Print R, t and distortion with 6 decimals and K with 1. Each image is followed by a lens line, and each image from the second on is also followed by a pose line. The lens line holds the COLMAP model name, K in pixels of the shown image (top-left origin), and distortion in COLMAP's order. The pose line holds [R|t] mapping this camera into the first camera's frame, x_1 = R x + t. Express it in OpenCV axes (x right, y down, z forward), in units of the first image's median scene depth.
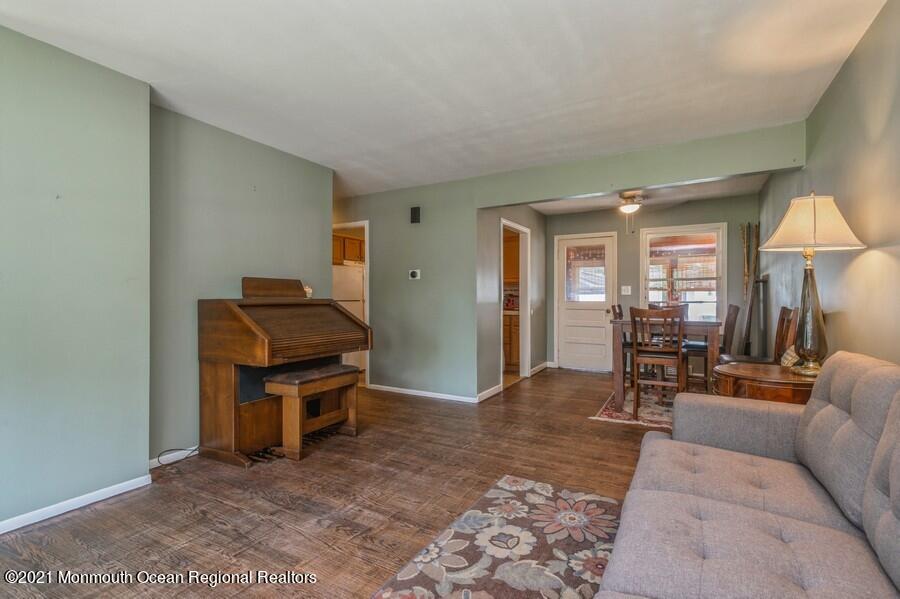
lens RADIAL K [[420.6, 0, 454.2], [0, 420.6, 298.7], [0, 0, 1]] dist [0.010313, -0.000029]
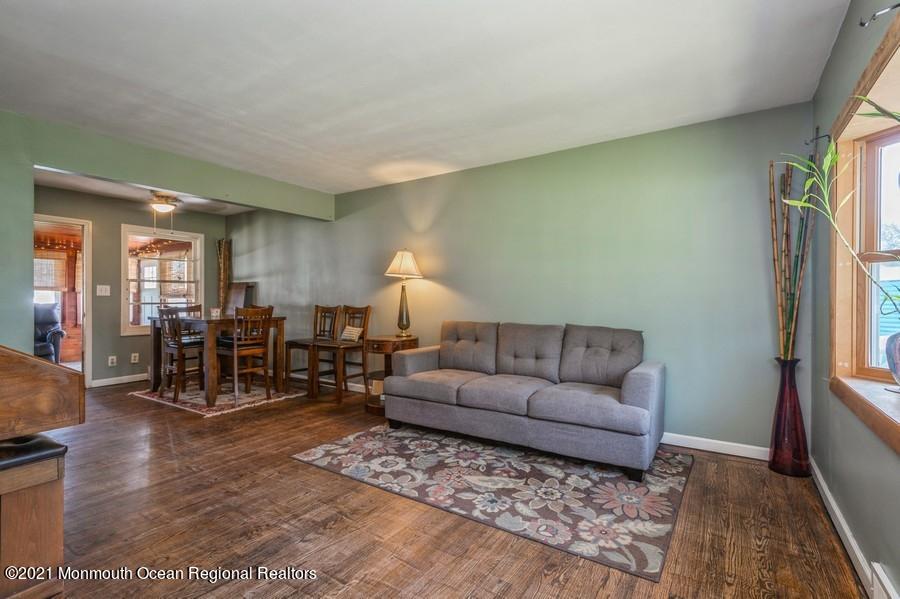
lens RADIAL K [[420.6, 0, 453.5], [0, 420.6, 300.8], [0, 0, 1]] dist [0.010313, -0.000029]
pose [[0.069800, -0.000979, 0.997561, -1.115468], [0.001083, 0.999999, 0.000906, 0.002542], [-0.997560, 0.001017, 0.069801, 0.561533]]
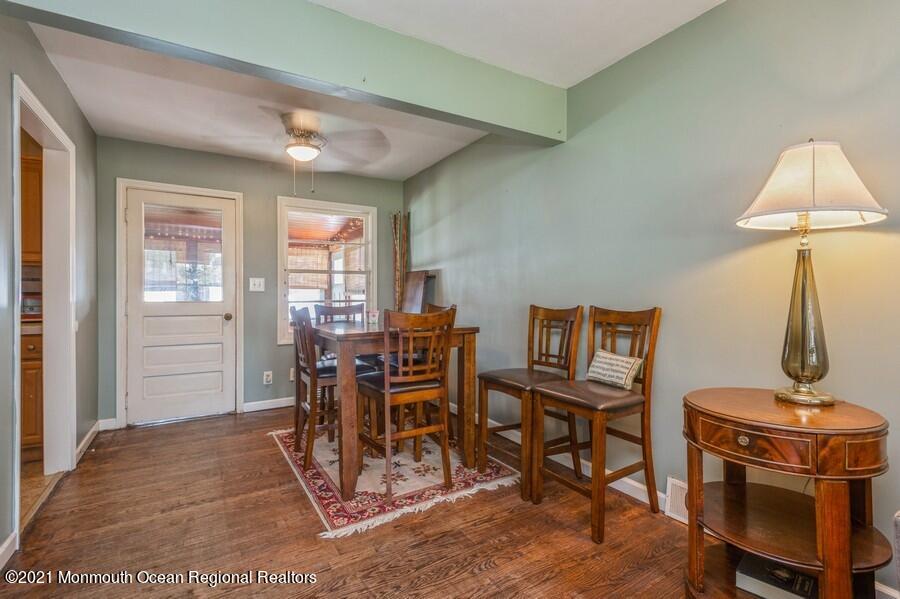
lens RADIAL K [[420.6, 0, 454.7], [0, 420.6, 299.4], [0, 0, 1]] dist [0.010313, -0.000029]
pose [[0.491424, -0.004933, 0.870907, -0.046815], [0.003642, 0.999987, 0.003609, 0.006220], [-0.870913, 0.001398, 0.491435, 1.065665]]
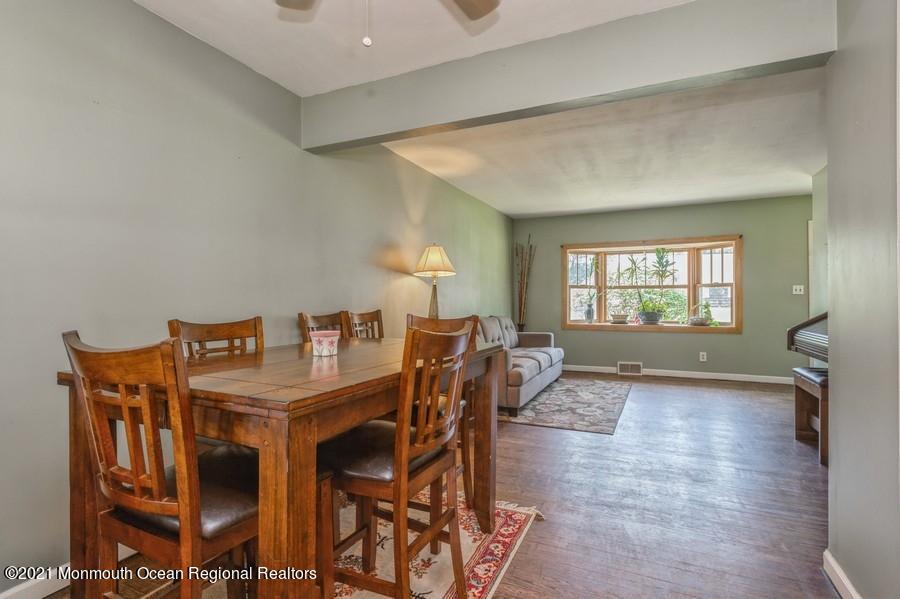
lens RADIAL K [[435.1, 0, 457.0], [0, 435.1, 300.7], [0, 0, 1]] dist [0.015423, 0.000021]
pose [[-0.996632, 0.006201, -0.081774, 0.823542], [0.005954, 0.999977, 0.003266, -0.005635], [0.081792, 0.002768, -0.996646, 2.669315]]
